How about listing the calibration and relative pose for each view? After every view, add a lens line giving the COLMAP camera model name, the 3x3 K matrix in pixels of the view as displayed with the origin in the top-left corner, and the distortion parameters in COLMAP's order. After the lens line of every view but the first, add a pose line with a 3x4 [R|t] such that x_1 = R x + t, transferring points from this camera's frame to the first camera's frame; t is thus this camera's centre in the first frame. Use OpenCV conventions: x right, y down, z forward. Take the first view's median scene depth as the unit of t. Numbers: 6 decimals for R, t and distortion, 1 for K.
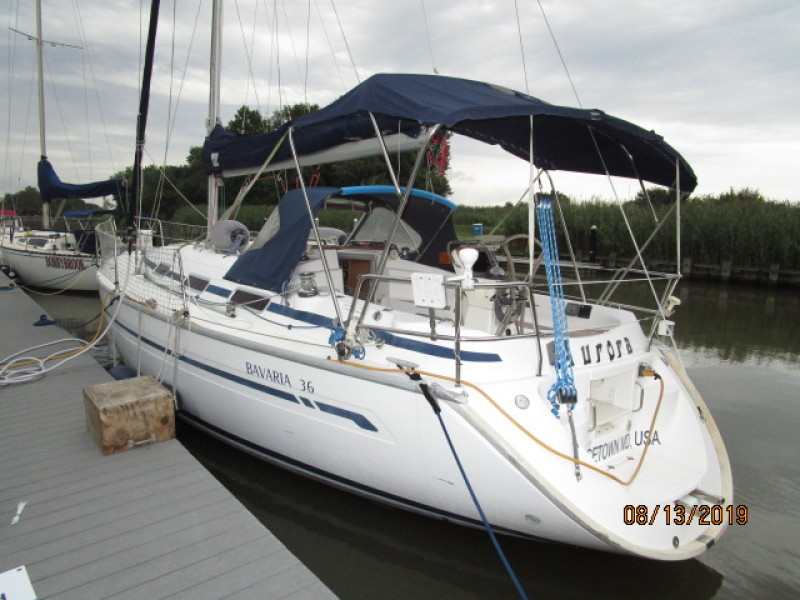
lens RADIAL K [[565.6, 0, 398.9], [0, 565.6, 301.6], [0, 0, 1]] dist [-0.033048, 0.021959]
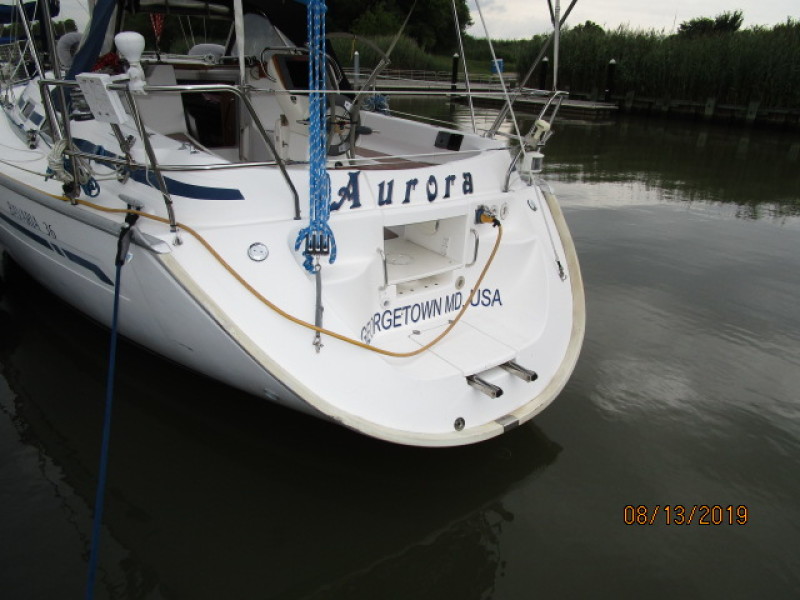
lens RADIAL K [[565.6, 0, 402.0], [0, 565.6, 299.5], [0, 0, 1]] dist [-0.033048, 0.021959]
pose [[0.999292, 0.015750, -0.034154, 0.349123], [-0.006328, 0.965557, 0.260114, 0.030558], [0.037074, -0.259714, 0.964974, 0.195838]]
